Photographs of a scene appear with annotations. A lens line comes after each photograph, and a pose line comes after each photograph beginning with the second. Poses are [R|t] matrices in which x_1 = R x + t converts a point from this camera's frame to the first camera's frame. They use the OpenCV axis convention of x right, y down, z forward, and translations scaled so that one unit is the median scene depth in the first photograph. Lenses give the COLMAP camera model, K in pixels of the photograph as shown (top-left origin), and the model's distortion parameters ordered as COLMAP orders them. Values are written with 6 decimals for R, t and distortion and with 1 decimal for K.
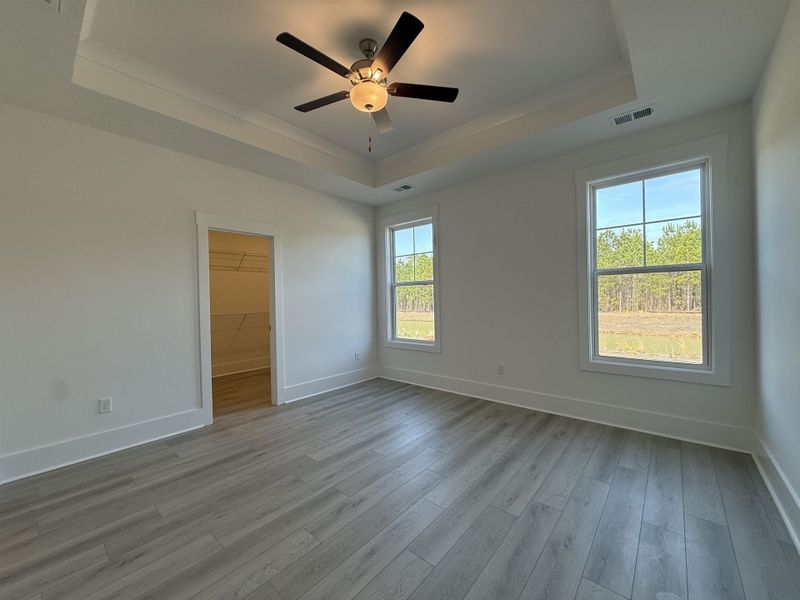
lens RADIAL K [[318.5, 0, 394.7], [0, 318.5, 298.9], [0, 0, 1]] dist [-0.000177, 0.000002]
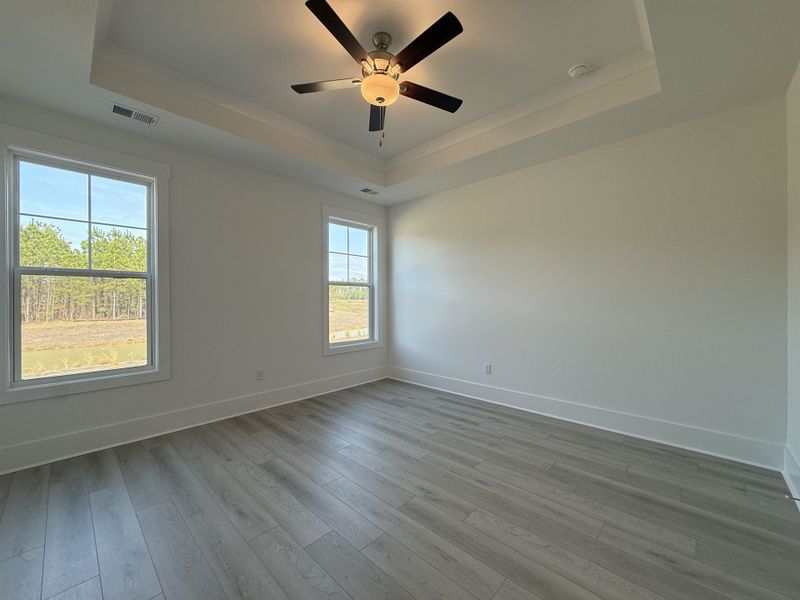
lens RADIAL K [[318.5, 0, 403.1], [0, 318.5, 301.1], [0, 0, 1]] dist [-0.000177, 0.000002]
pose [[0.033390, 0.013217, 0.999355, -0.533544], [0.003478, 0.999905, -0.013340, 0.010694], [-0.999436, 0.003921, 0.033341, 0.465345]]
